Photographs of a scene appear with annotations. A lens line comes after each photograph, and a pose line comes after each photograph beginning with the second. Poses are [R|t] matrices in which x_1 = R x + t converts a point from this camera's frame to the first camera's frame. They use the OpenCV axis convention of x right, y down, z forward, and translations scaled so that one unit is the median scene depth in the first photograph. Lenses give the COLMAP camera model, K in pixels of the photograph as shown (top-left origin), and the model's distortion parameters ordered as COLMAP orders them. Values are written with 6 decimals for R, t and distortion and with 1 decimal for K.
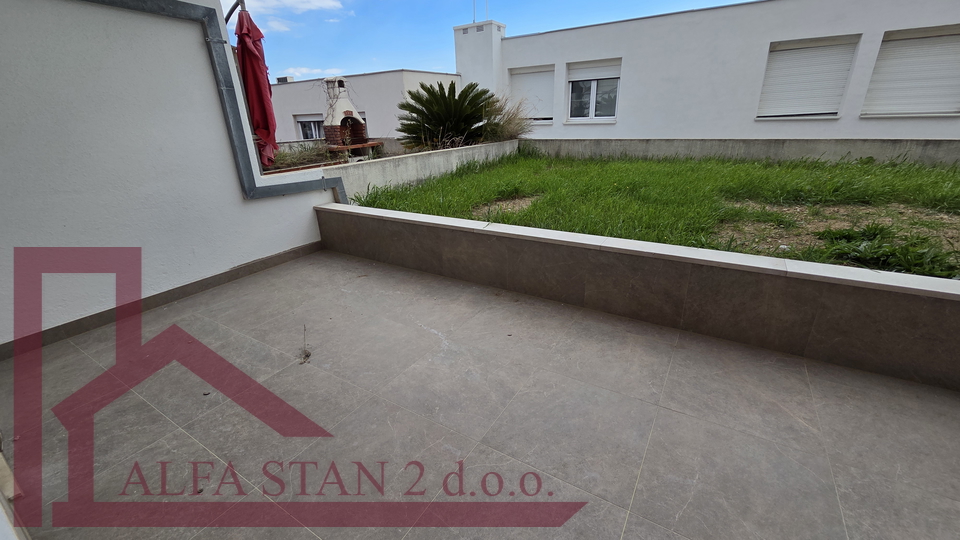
lens RADIAL K [[390.6, 0, 481.6], [0, 390.6, 266.8], [0, 0, 1]] dist [0.003438, -0.000321]
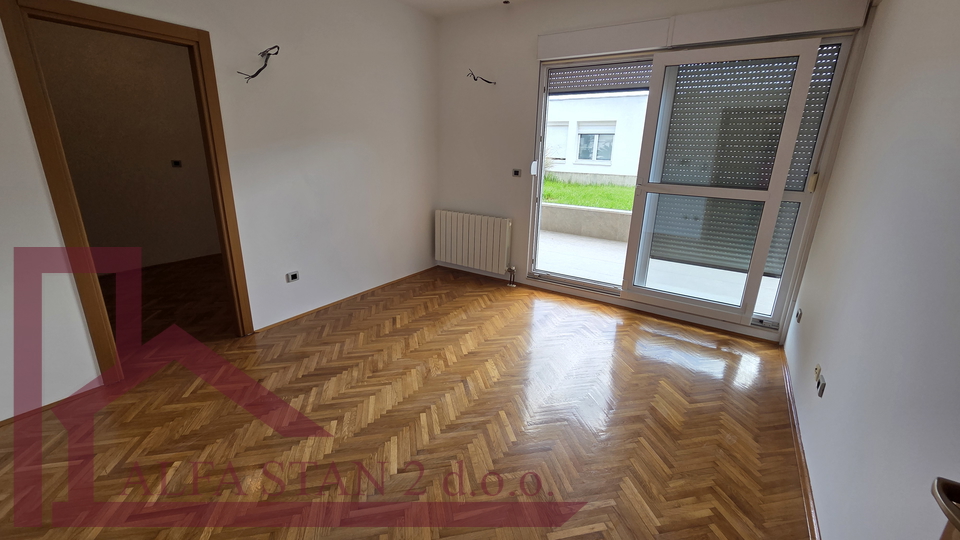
lens RADIAL K [[390.6, 0, 481.6], [0, 390.6, 266.8], [0, 0, 1]] dist [0.003438, -0.000321]
pose [[0.997868, 0.064834, -0.007457, -0.237501], [-0.065226, 0.994553, -0.081296, 0.390489], [0.002145, 0.081609, 0.996662, -1.033390]]
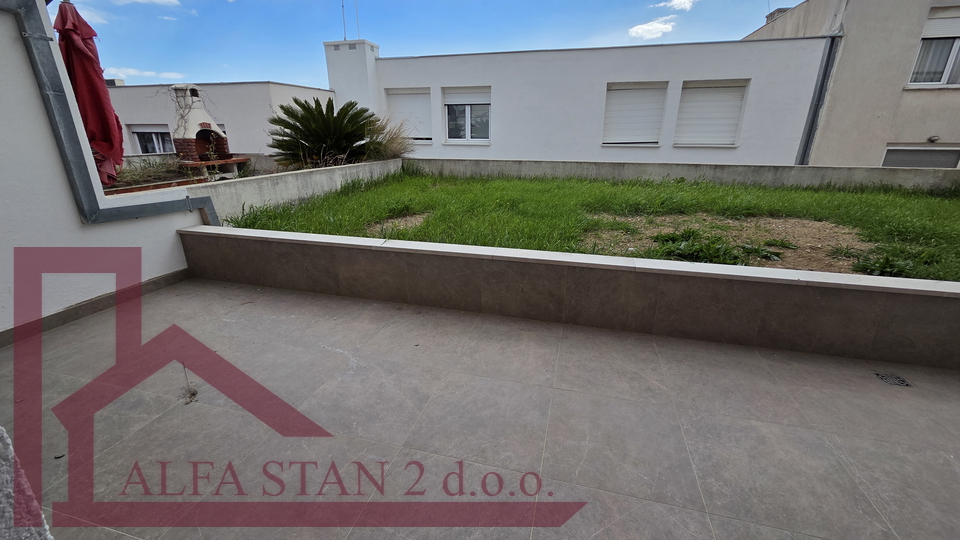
lens RADIAL K [[390.6, 0, 481.6], [0, 390.6, 266.8], [0, 0, 1]] dist [0.003438, -0.000321]
pose [[0.956181, -0.060840, 0.286384, -0.030097], [0.073277, 0.996769, -0.032903, 0.008027], [-0.283457, 0.052447, 0.957550, -0.035907]]
